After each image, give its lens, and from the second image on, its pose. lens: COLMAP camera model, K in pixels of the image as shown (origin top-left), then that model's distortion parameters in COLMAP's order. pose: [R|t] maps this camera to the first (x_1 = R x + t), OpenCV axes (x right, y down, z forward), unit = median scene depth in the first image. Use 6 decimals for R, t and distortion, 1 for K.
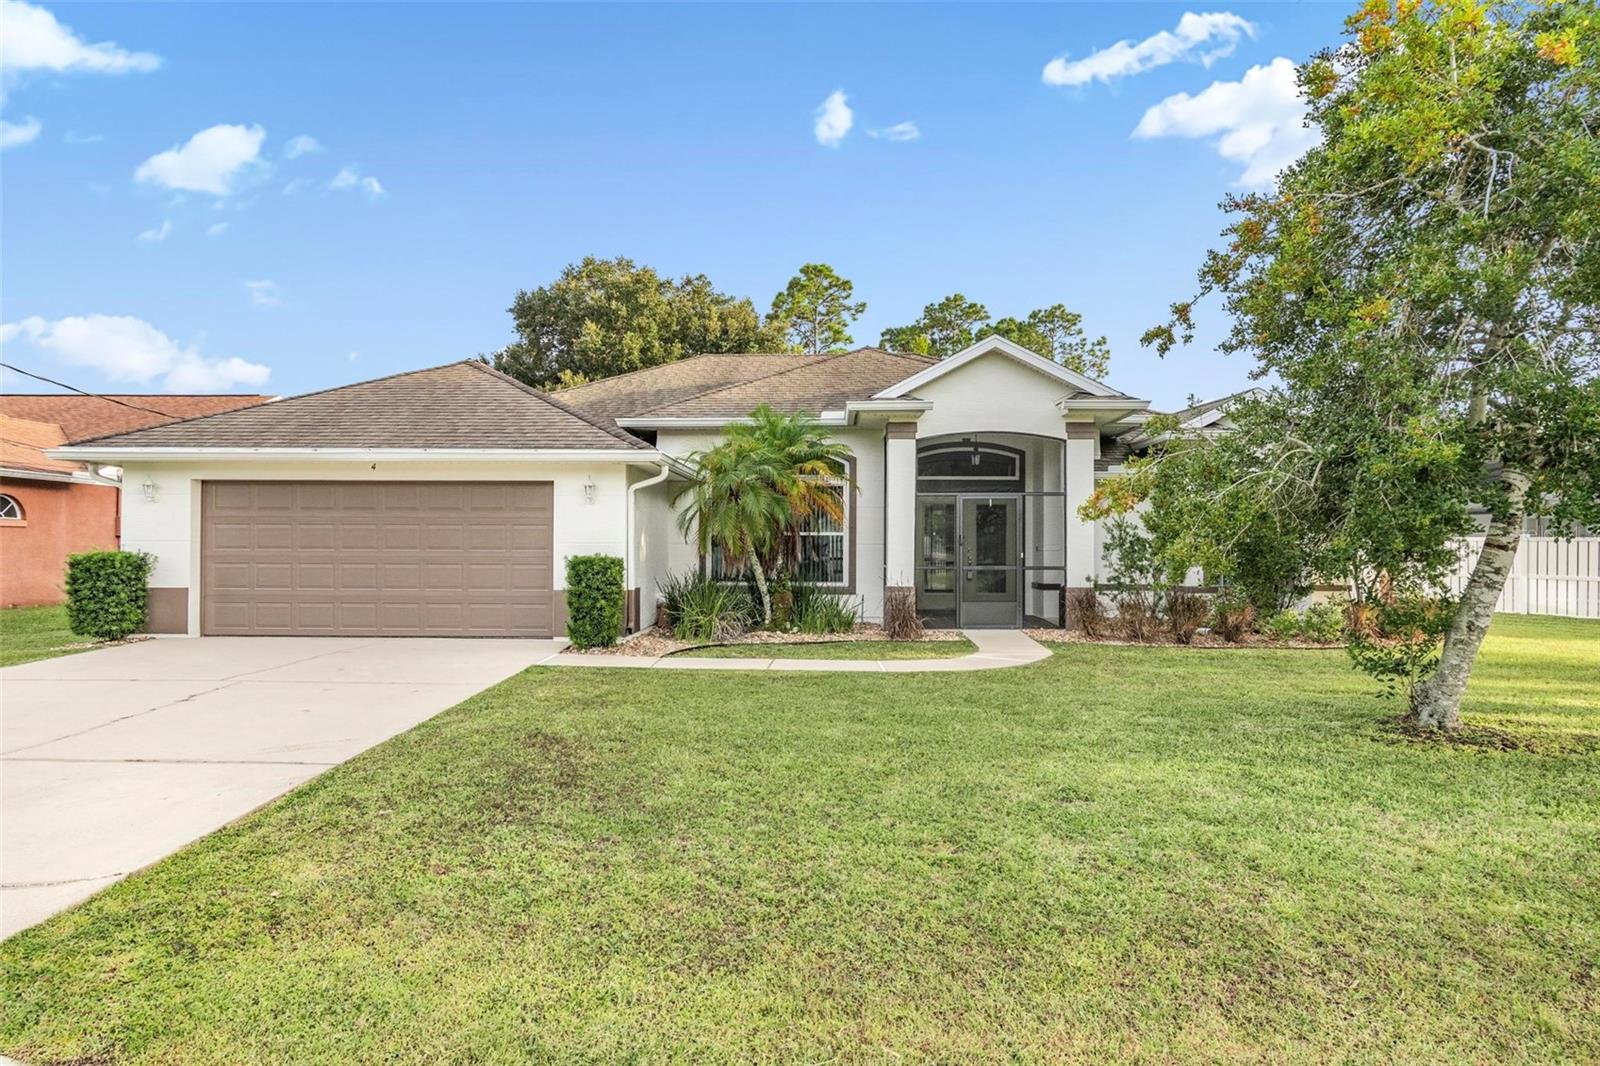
lens RADIAL K [[915.5, 0, 799.8], [0, 915.5, 531.1], [0, 0, 1]] dist [-0.006968, -0.001304]
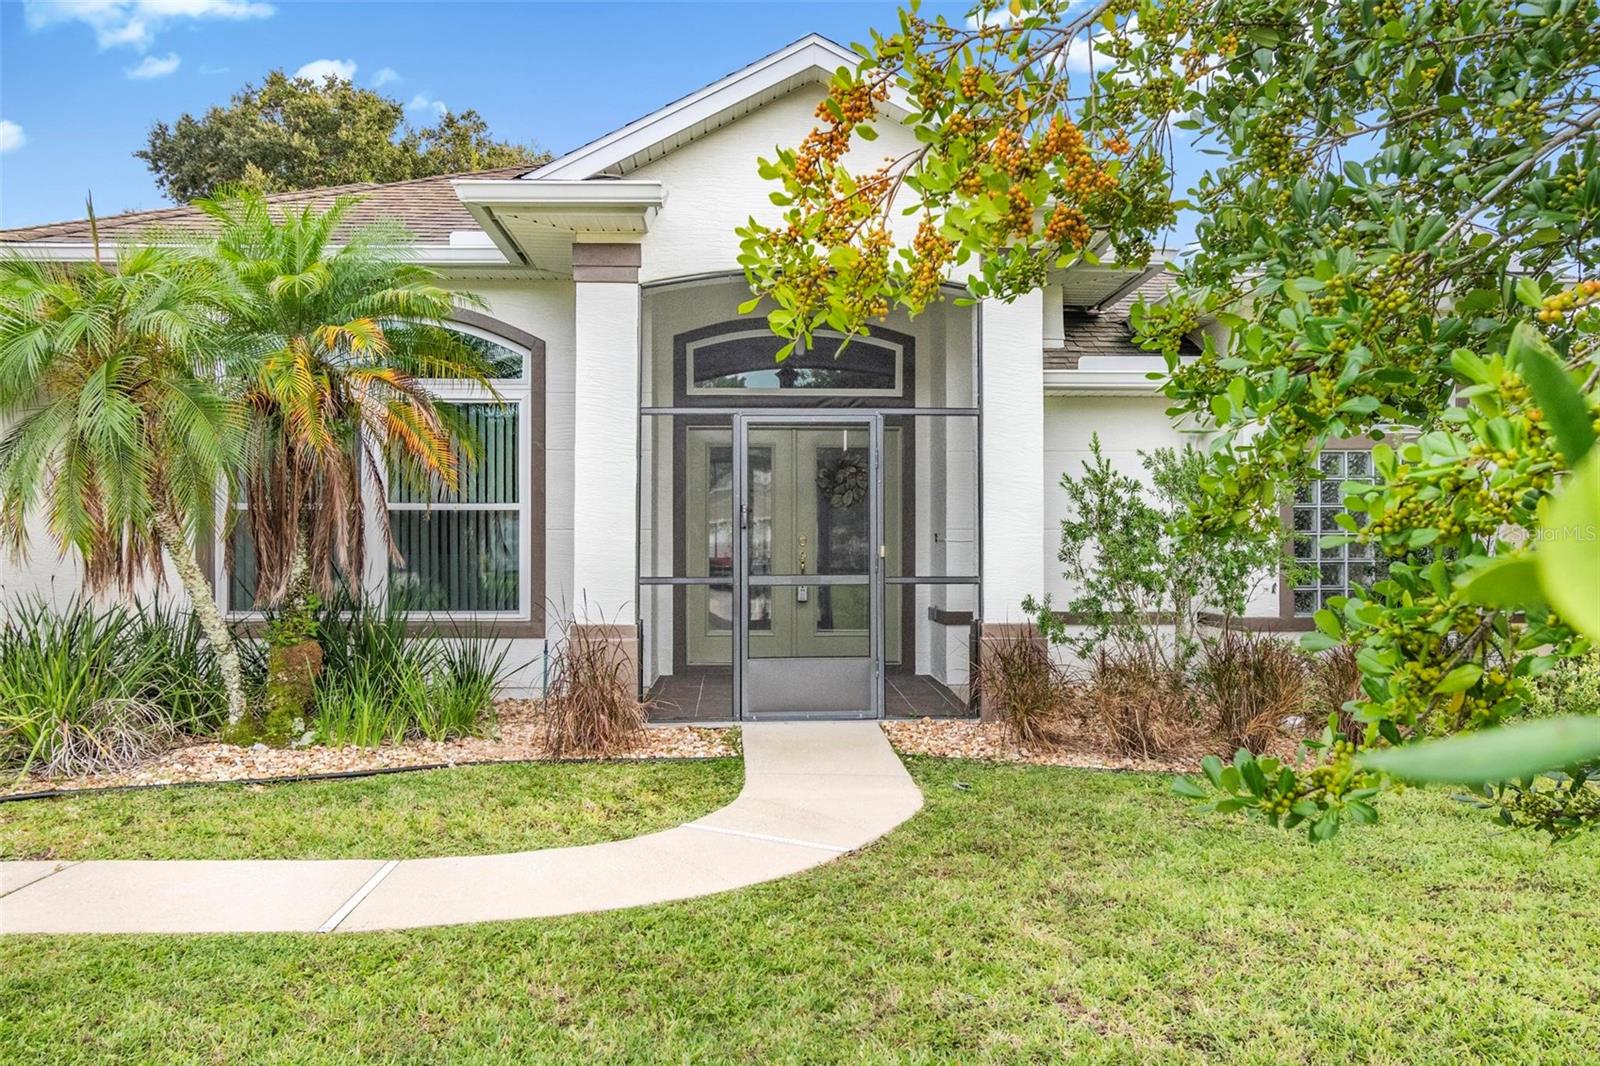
lens RADIAL K [[1209.6, 0, 791.8], [0, 1209.6, 540.3], [0, 0, 1]] dist [0.002748, -0.005597]
pose [[0.997517, -0.003872, 0.070314, 0.159245], [0.002777, 0.999873, 0.015663, 0.012123], [-0.070366, -0.015429, 0.997402, 0.425581]]
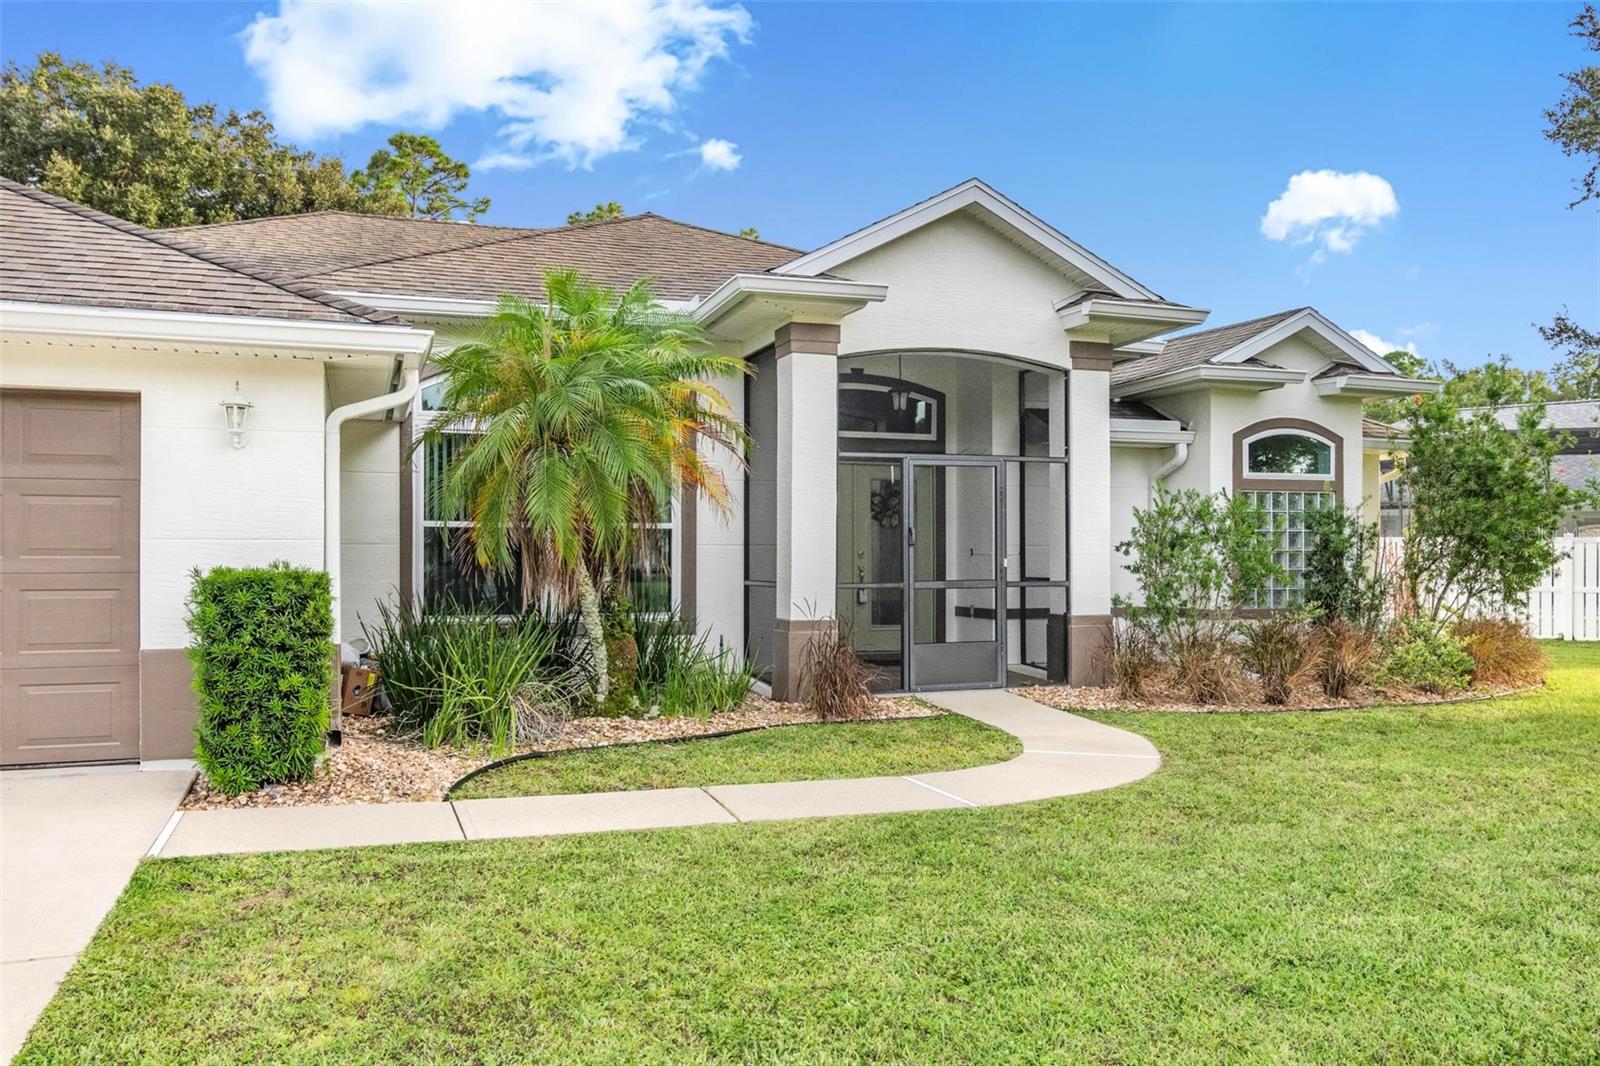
lens RADIAL K [[1209.6, 0, 797.7], [0, 1209.6, 534.8], [0, 0, 1]] dist [0.002748, -0.005597]
pose [[0.935618, 0.002600, 0.353005, -0.157432], [-0.003181, 0.999994, 0.001068, 0.008349], [-0.353000, -0.002123, 0.935621, 0.320322]]
